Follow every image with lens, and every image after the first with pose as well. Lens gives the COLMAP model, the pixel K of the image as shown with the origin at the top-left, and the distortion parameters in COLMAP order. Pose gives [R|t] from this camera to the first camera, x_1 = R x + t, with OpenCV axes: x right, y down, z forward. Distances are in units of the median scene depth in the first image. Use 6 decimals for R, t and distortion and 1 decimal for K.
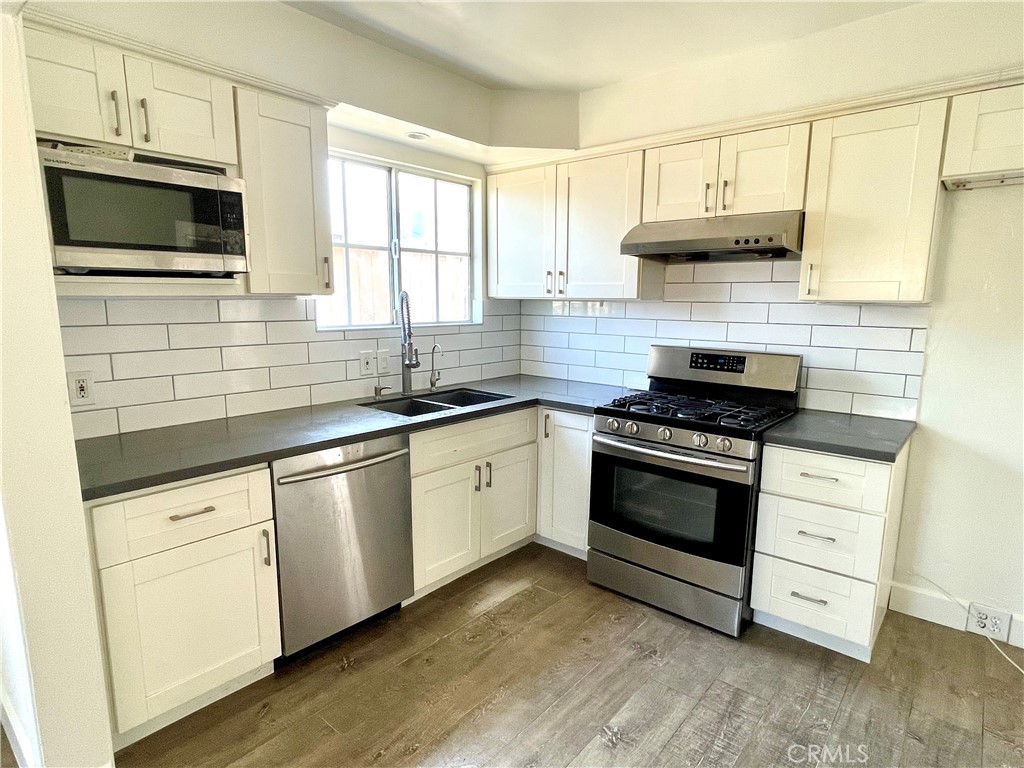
lens RADIAL K [[567.6, 0, 512.0], [0, 567.6, 384.0], [0, 0, 1]] dist [-0.000966, -0.000071]
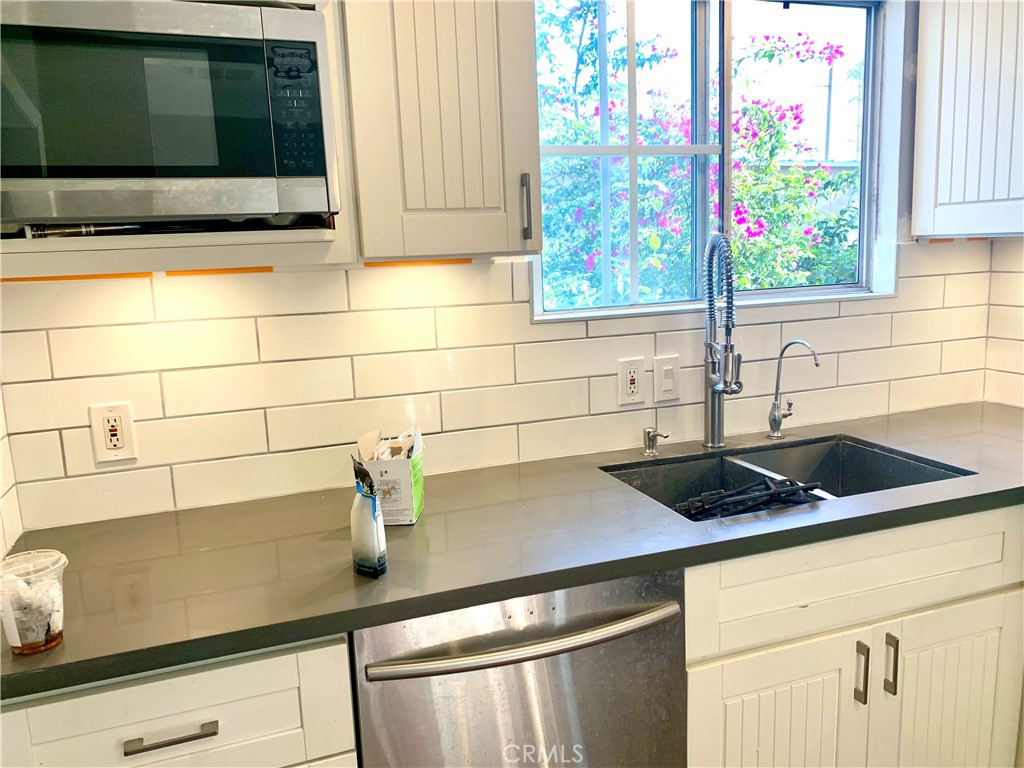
lens RADIAL K [[817.9, 0, 512.0], [0, 817.9, 384.0], [0, 0, 1]] dist [0.097035, -0.134105]
pose [[0.875851, 0.041754, -0.480773, 0.000301], [-0.030587, 0.999050, 0.031043, -0.058960], [0.481612, -0.012484, 0.876296, 0.338355]]
